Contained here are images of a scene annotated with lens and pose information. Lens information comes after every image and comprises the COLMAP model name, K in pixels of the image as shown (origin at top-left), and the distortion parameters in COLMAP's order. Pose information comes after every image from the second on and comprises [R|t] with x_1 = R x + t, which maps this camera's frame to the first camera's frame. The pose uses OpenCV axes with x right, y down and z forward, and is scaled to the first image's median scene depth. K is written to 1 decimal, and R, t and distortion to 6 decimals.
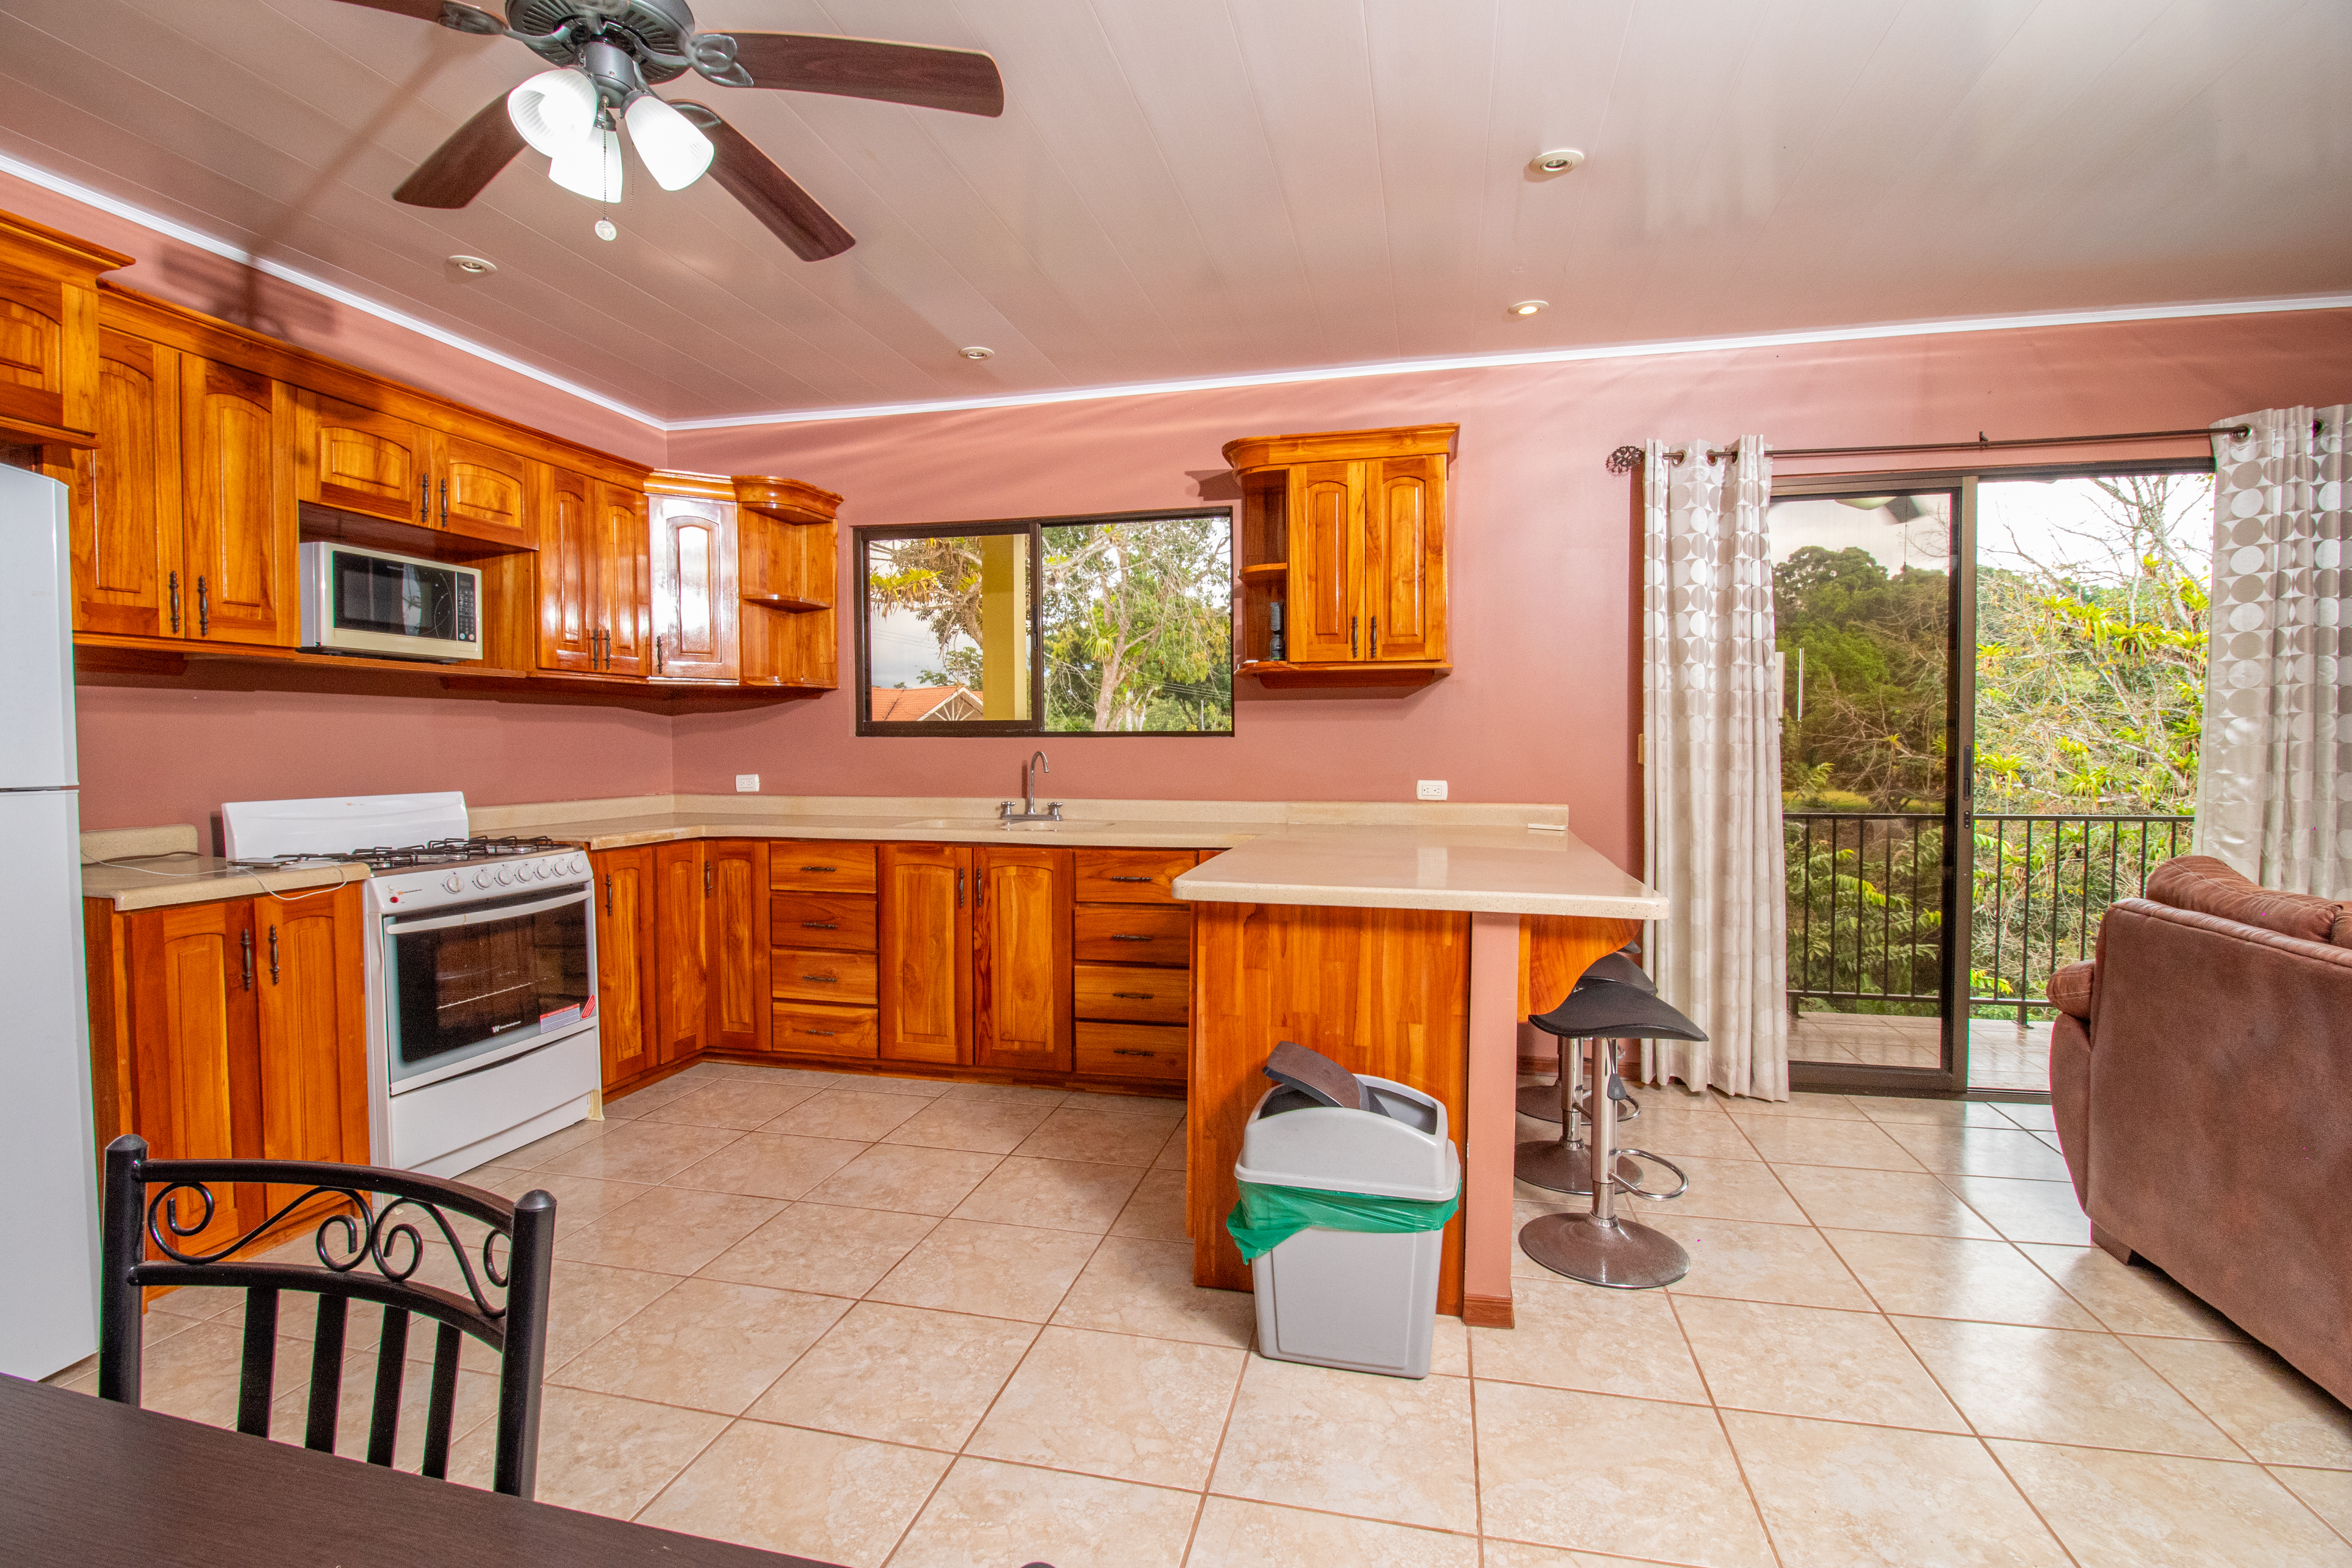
lens RADIAL K [[1089.2, 0, 1177.5], [0, 1089.2, 775.1], [0, 0, 1]] dist [-0.003252, -0.012122]
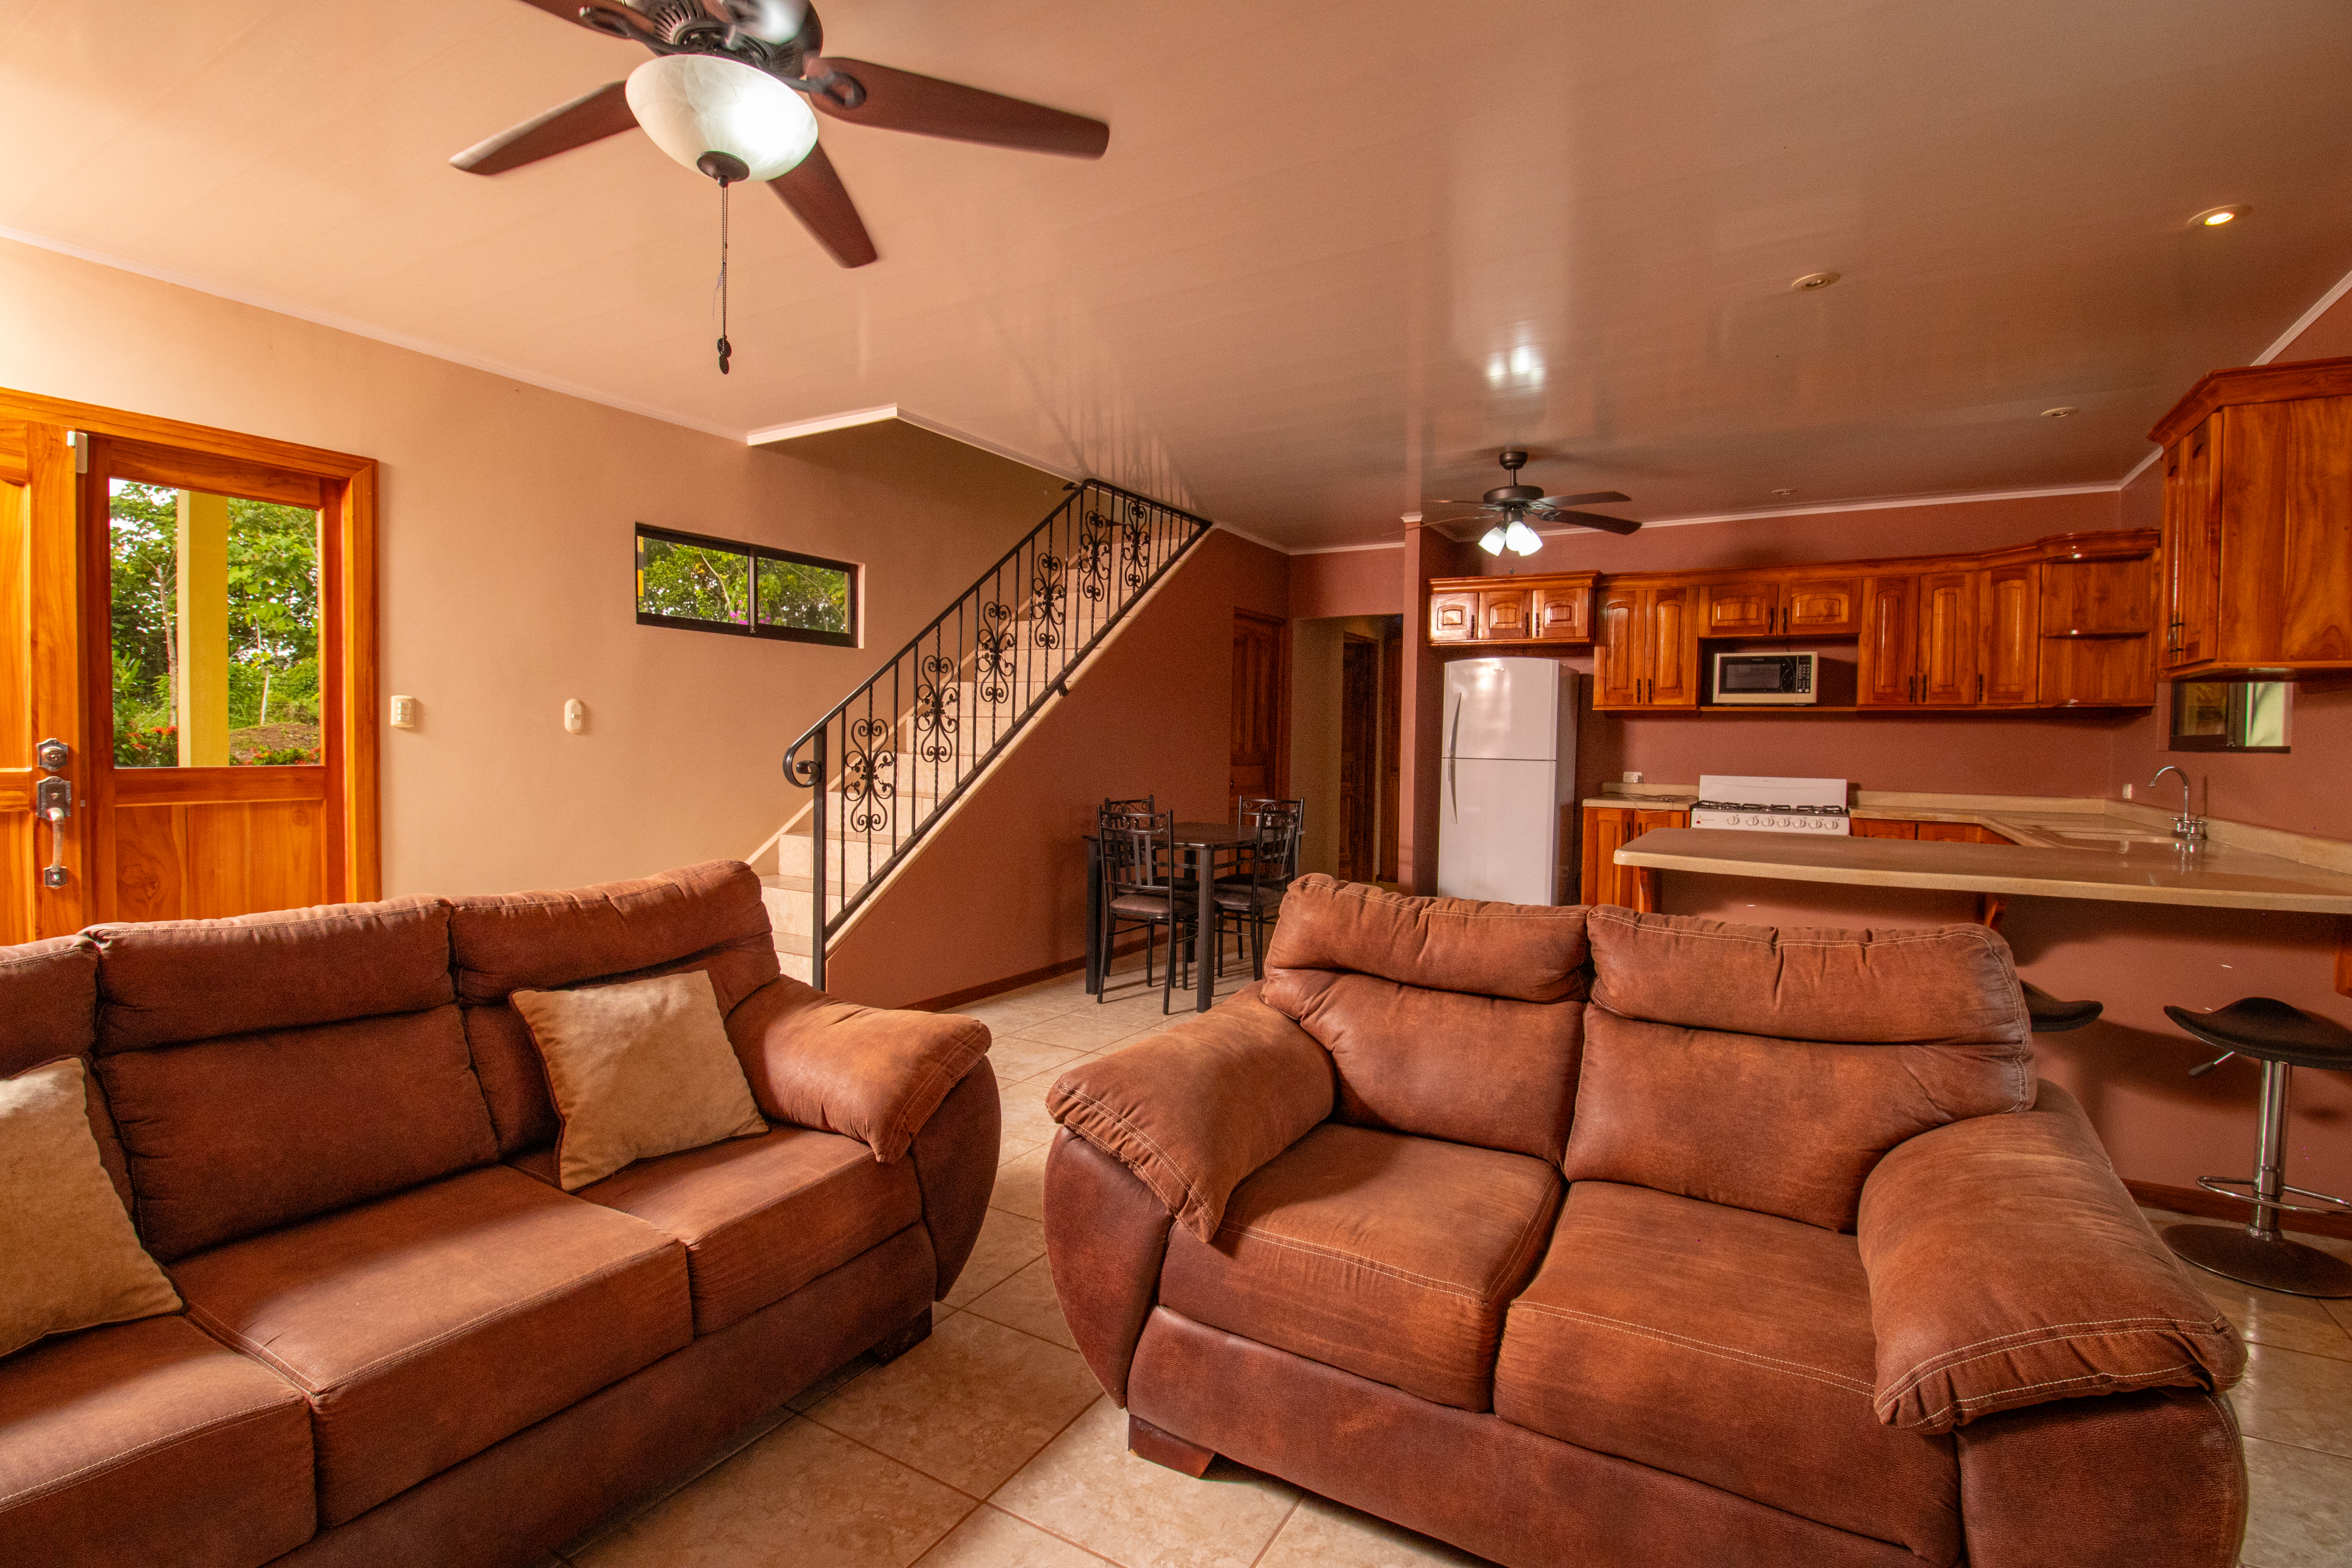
lens RADIAL K [[1089.2, 0, 1174.5], [0, 1089.2, 779.3], [0, 0, 1]] dist [-0.003252, -0.012122]
pose [[-0.294860, 0.034557, -0.954915, 1.327962], [-0.042486, 0.997883, 0.049231, -0.024589], [0.954595, 0.055086, -0.292768, 0.527793]]
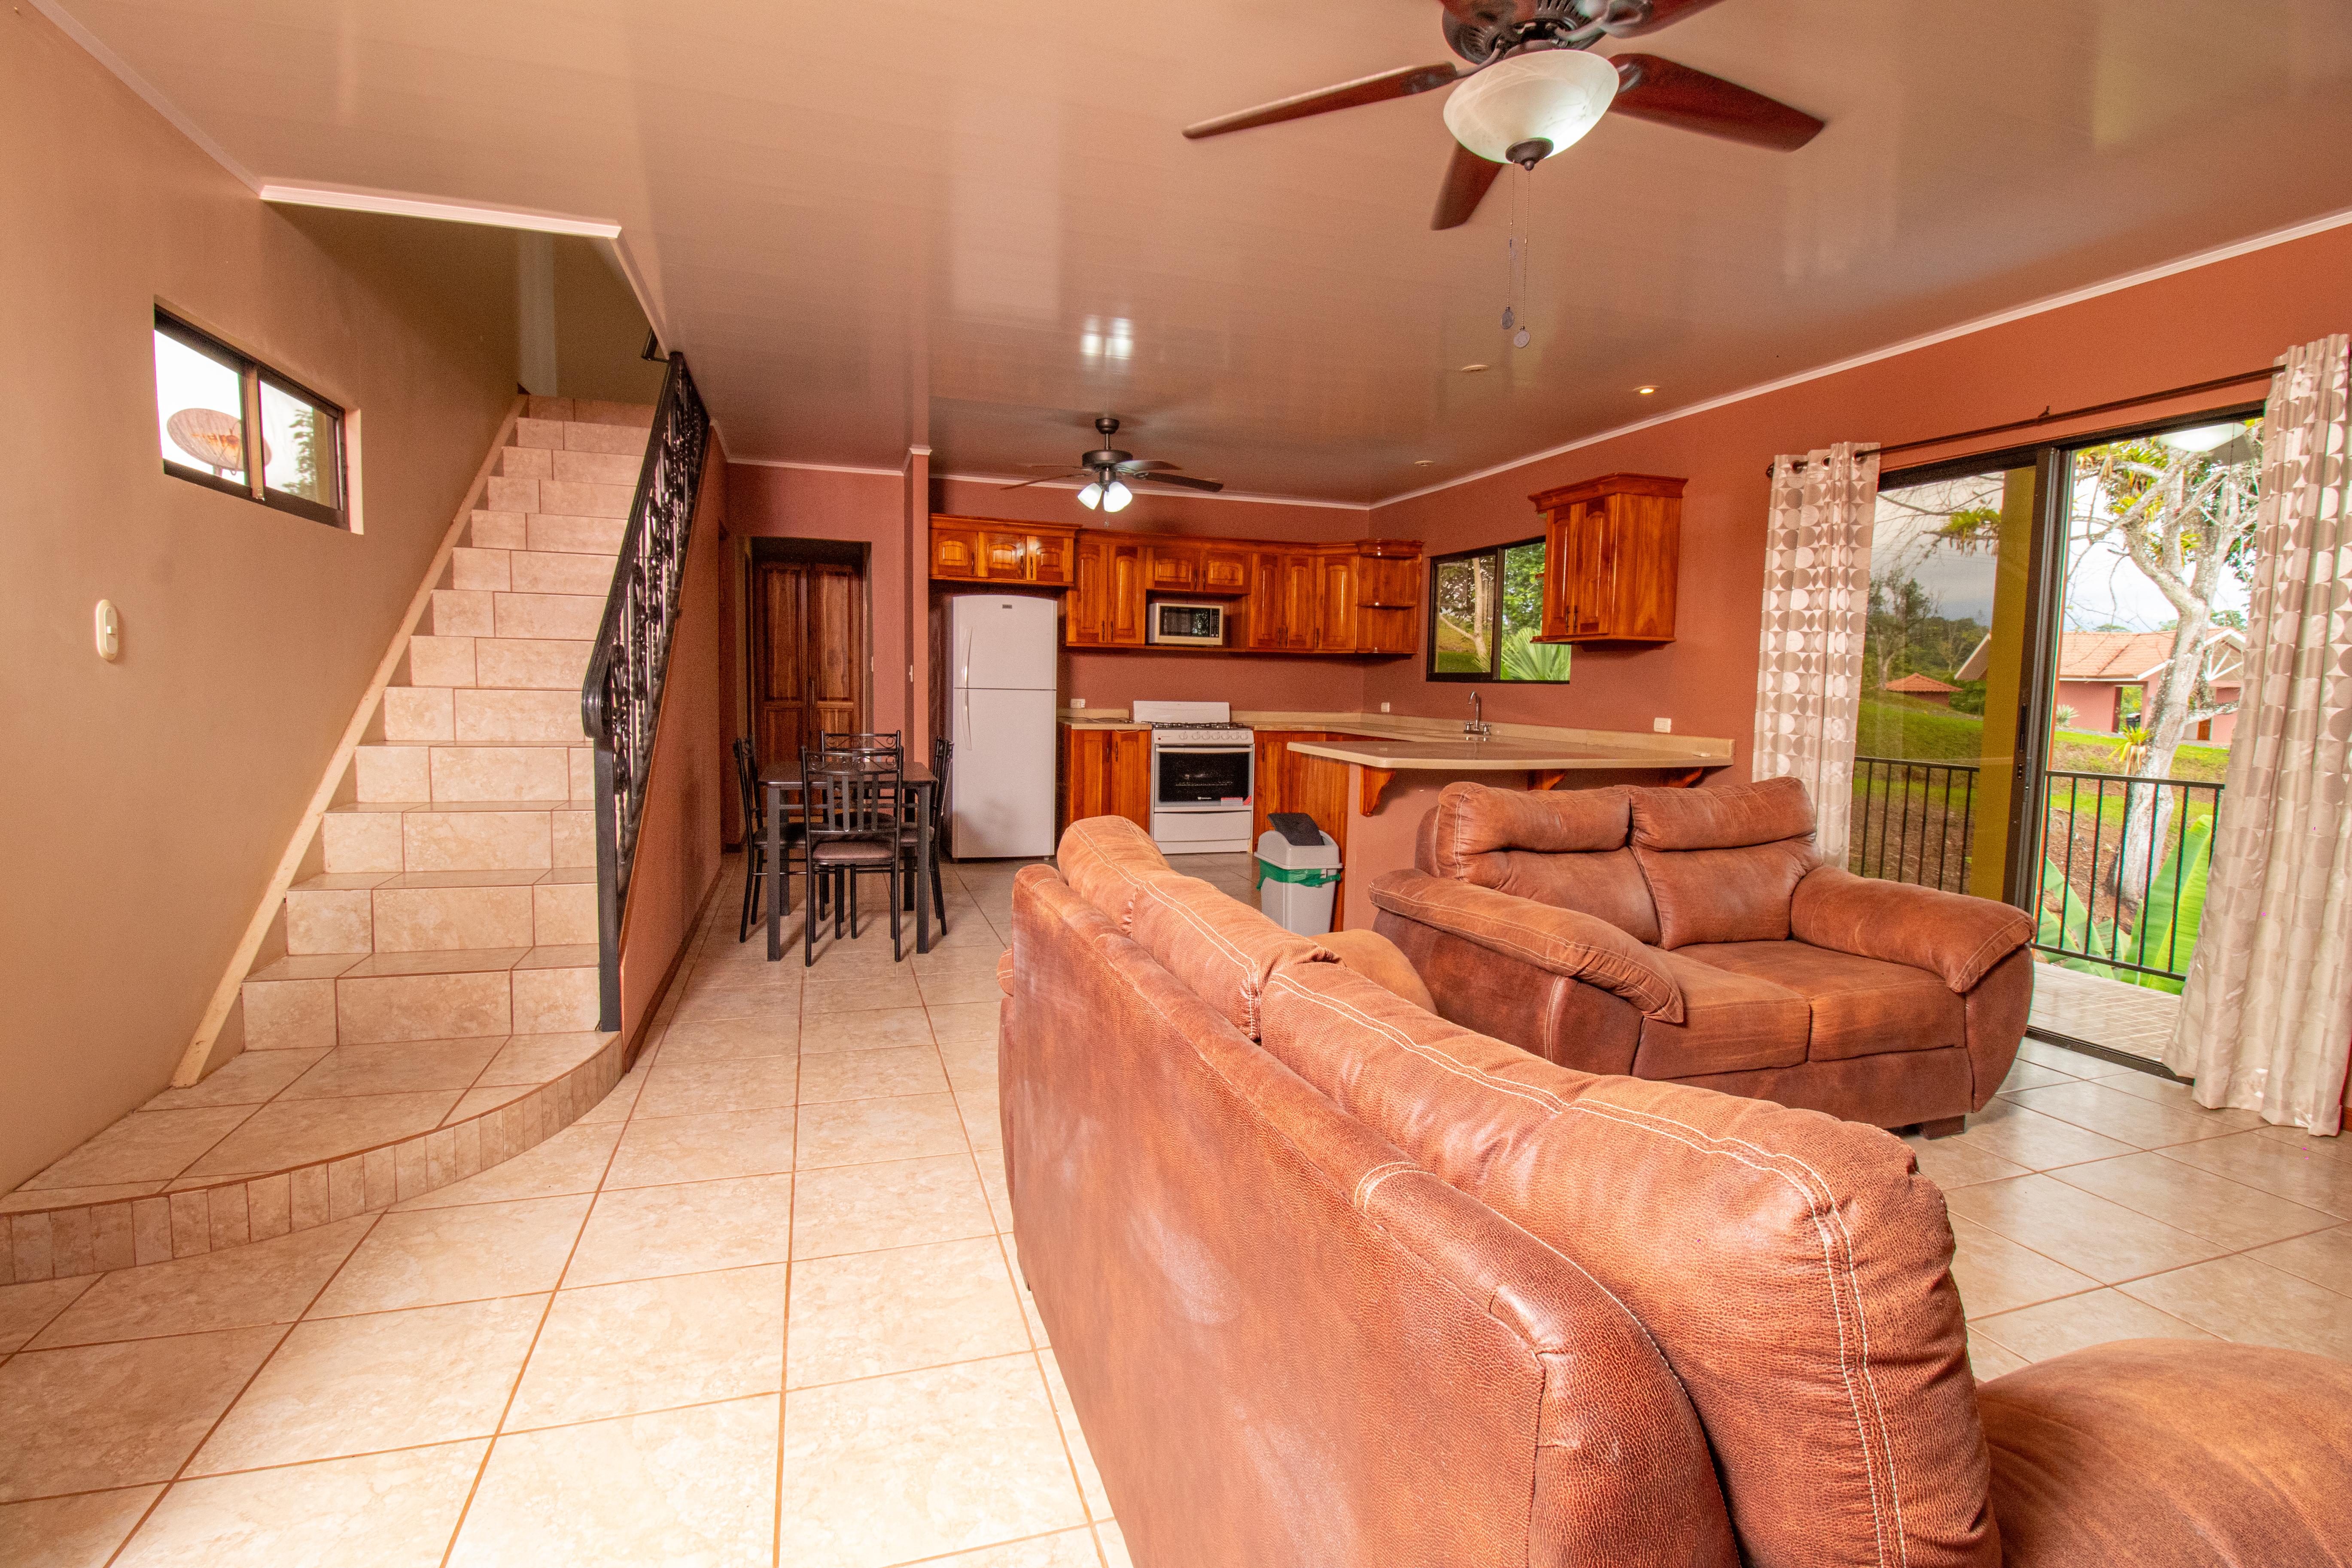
lens RADIAL K [[1089.2, 0, 1167.4], [0, 1089.2, 775.0], [0, 0, 1]] dist [-0.003252, -0.012122]
pose [[0.515870, 0.086884, -0.852250, 1.291121], [-0.047269, 0.996215, 0.072949, 0.006669], [0.855362, 0.002653, 0.518024, -0.299426]]
